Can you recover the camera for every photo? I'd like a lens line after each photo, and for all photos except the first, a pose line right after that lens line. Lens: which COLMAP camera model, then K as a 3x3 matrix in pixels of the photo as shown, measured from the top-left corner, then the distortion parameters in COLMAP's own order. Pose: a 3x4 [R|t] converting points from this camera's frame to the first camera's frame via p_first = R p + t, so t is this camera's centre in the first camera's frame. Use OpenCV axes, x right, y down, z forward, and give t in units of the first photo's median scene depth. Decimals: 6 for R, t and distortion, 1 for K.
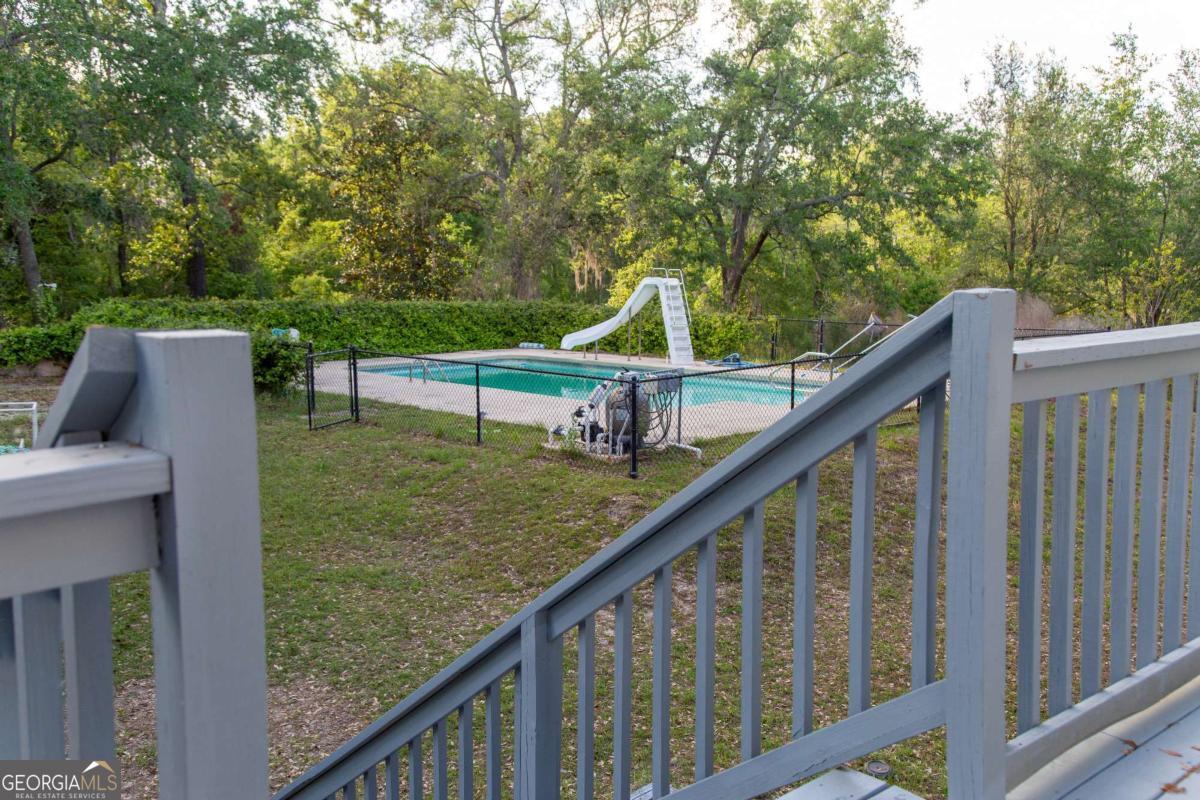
lens RADIAL K [[829.7, 0, 600.0], [0, 829.7, 400.0], [0, 0, 1]] dist [0.004859, 0.002311]
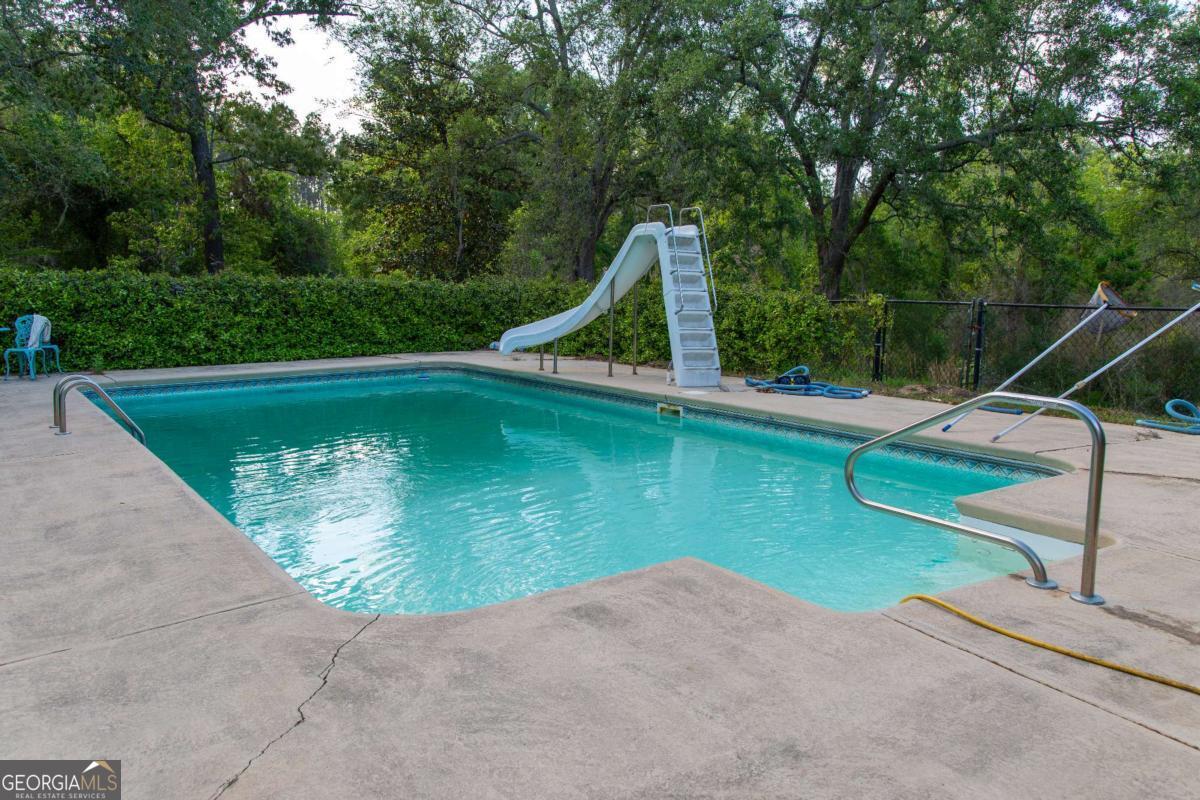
lens RADIAL K [[829.7, 0, 600.0], [0, 829.7, 400.0], [0, 0, 1]] dist [0.004859, 0.002311]
pose [[0.991735, 0.017549, -0.127098, 0.091879], [-0.017389, 0.999846, 0.002368, -0.029910], [0.127120, -0.000138, 0.991887, 0.412462]]
